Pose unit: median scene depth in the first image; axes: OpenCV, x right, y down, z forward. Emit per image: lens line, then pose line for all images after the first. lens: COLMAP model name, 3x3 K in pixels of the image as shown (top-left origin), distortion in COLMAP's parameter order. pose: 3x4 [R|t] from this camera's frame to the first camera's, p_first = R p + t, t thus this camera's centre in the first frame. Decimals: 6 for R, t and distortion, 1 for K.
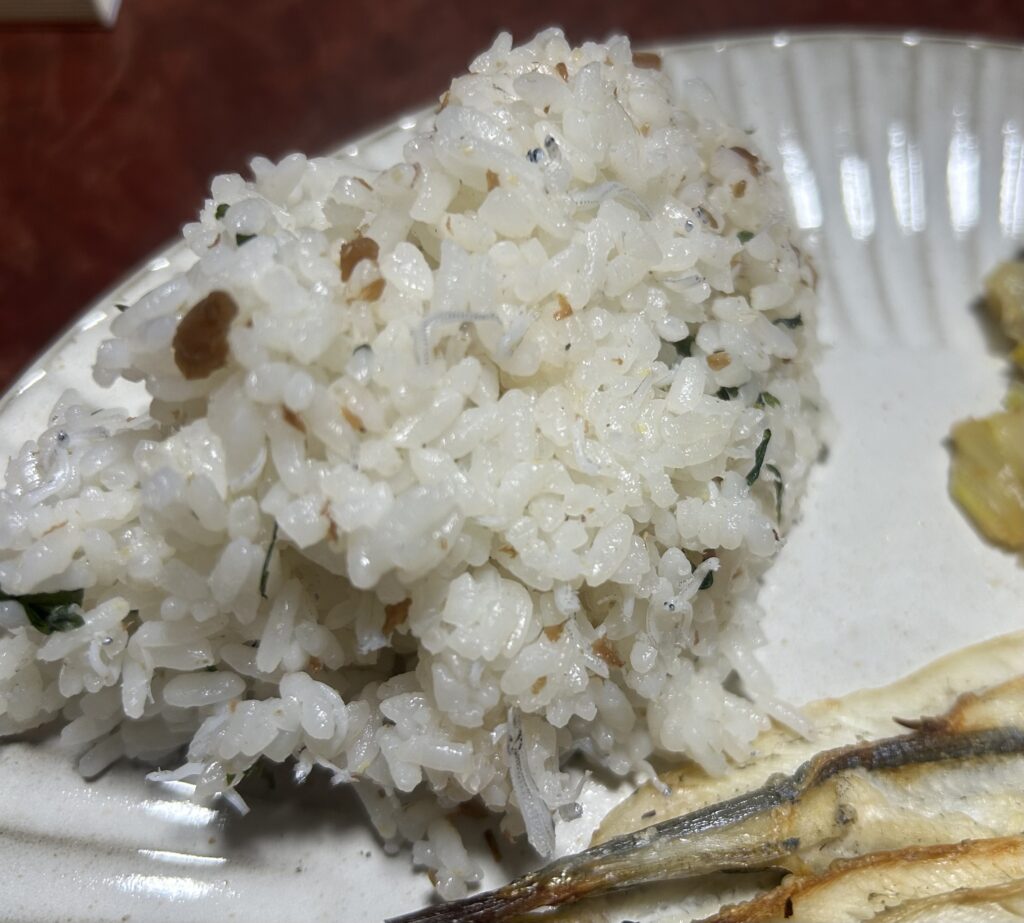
lens RADIAL K [[980.3, 0, 513.6], [0, 980.3, 463.7], [0, 0, 1]] dist [0.022121, 0.000000]
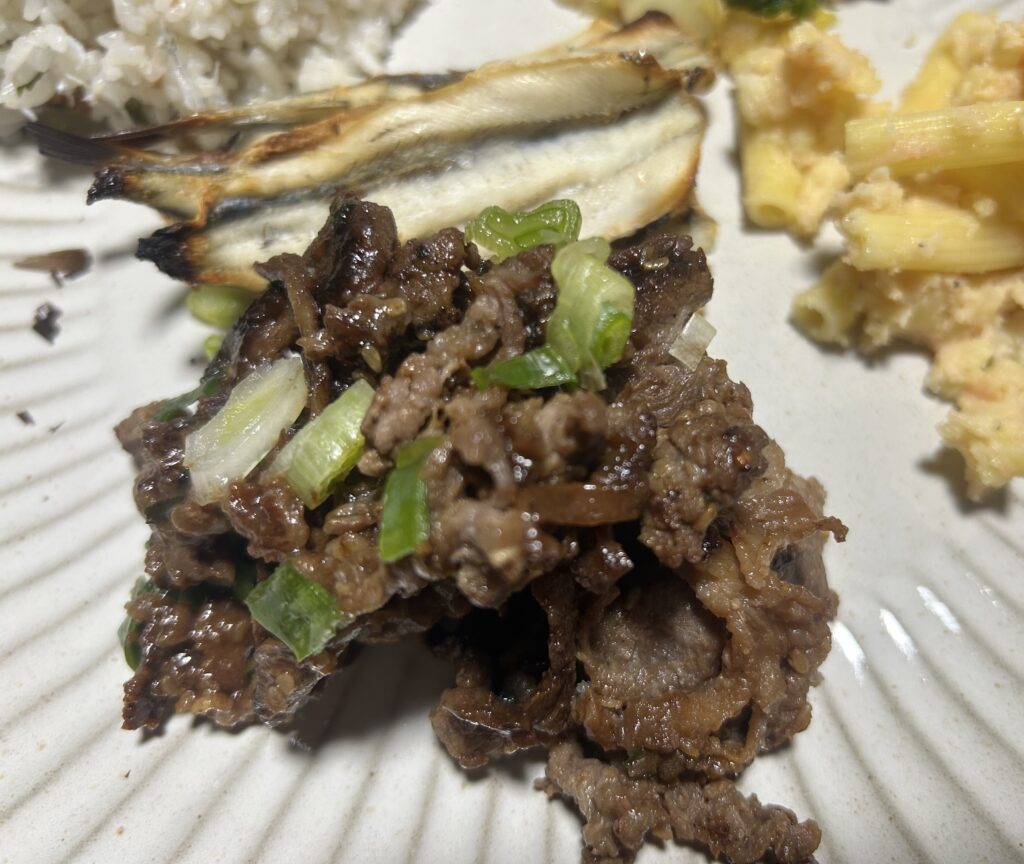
lens RADIAL K [[867.2, 0, 530.5], [0, 867.2, 441.5], [0, 0, 1]] dist [-0.006734, -0.016305]
pose [[0.996003, -0.068758, -0.057019, 0.641165], [0.072966, 0.994486, 0.075324, 0.872224], [0.051526, -0.079184, 0.995528, -0.498629]]
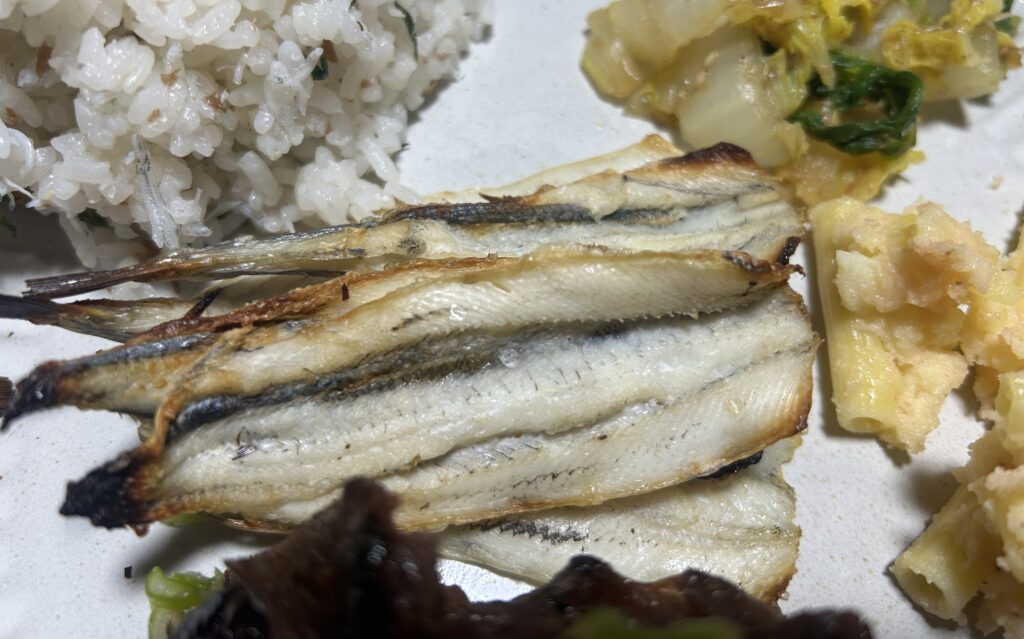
lens RADIAL K [[760.2, 0, 459.4], [0, 760.2, 242.5], [0, 0, 1]] dist [-0.014579, -0.012468]
pose [[0.999413, 0.018009, -0.029158, 0.448447], [-0.017380, 0.999614, 0.021684, 0.348046], [0.029537, -0.021165, 0.999340, -0.018802]]
